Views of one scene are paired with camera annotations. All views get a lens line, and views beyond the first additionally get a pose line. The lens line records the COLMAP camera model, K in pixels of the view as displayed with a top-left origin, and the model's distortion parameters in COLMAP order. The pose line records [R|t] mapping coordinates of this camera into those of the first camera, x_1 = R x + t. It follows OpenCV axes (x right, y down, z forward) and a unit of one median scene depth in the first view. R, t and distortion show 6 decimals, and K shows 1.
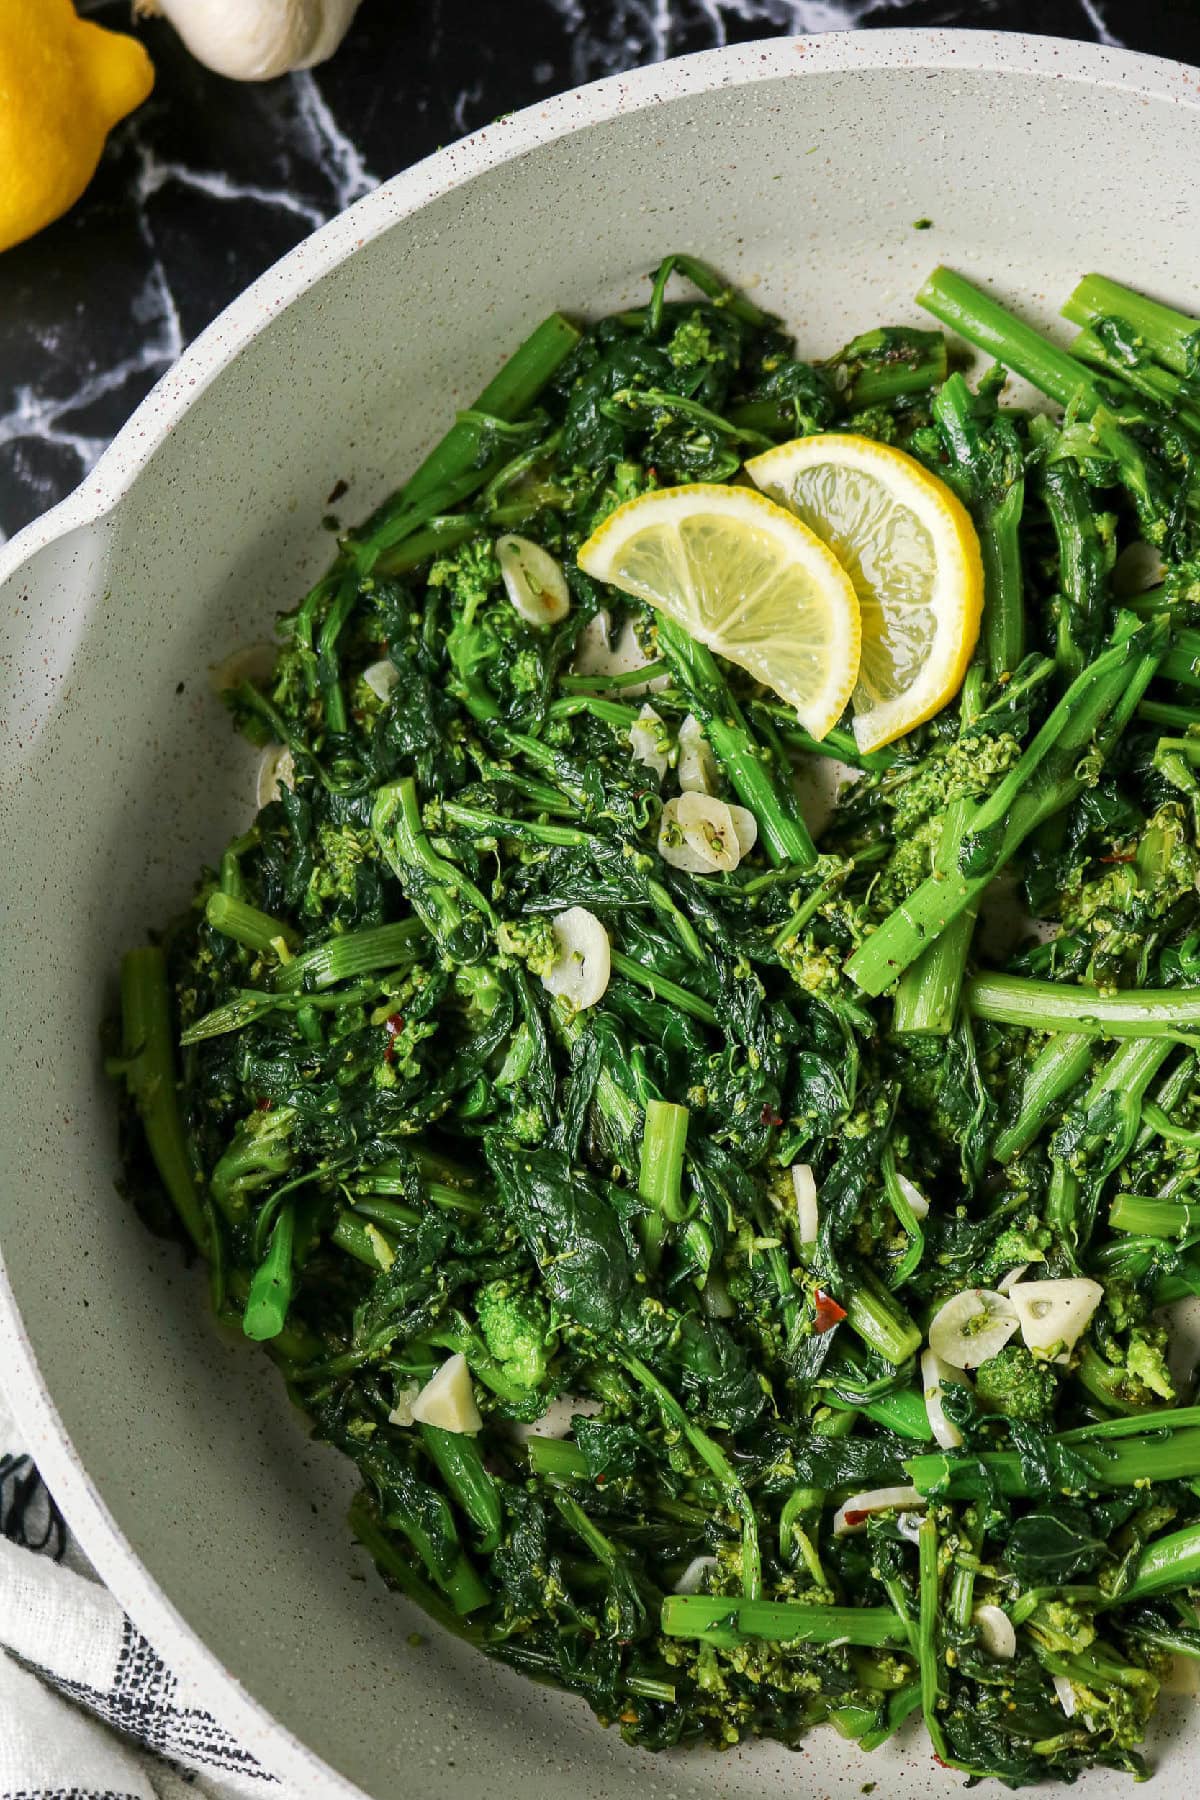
lens RADIAL K [[2273.2, 0, 598.3], [0, 2273.2, 907.3], [0, 0, 1]] dist [0.033147, 0.000000]
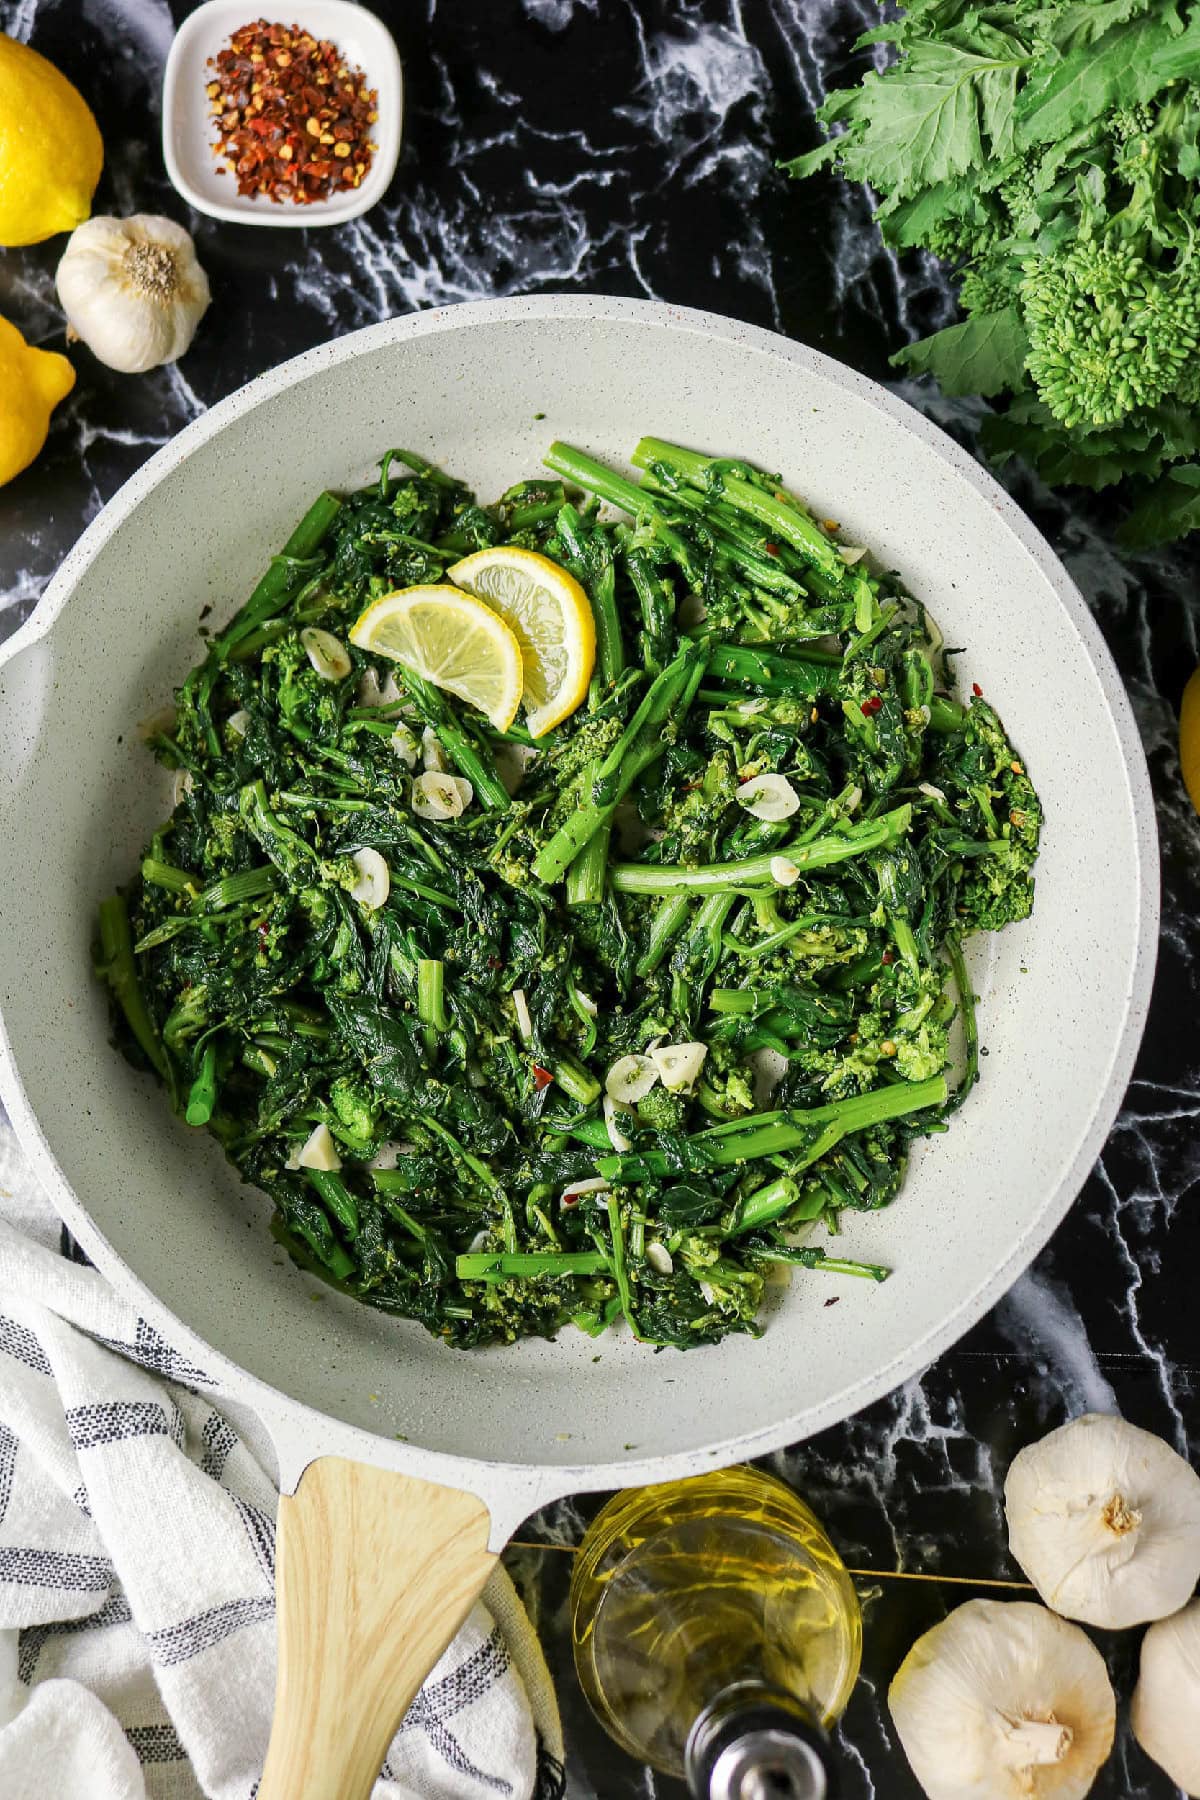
lens RADIAL K [[1385.6, 0, 602.1], [0, 1385.6, 888.0], [0, 0, 1]] dist [-0.009600, 0.008861]
pose [[0.995326, -0.096319, -0.006967, 0.163198], [0.096351, 0.995337, 0.004461, 0.040733], [0.006505, -0.005111, 0.999966, -0.003629]]
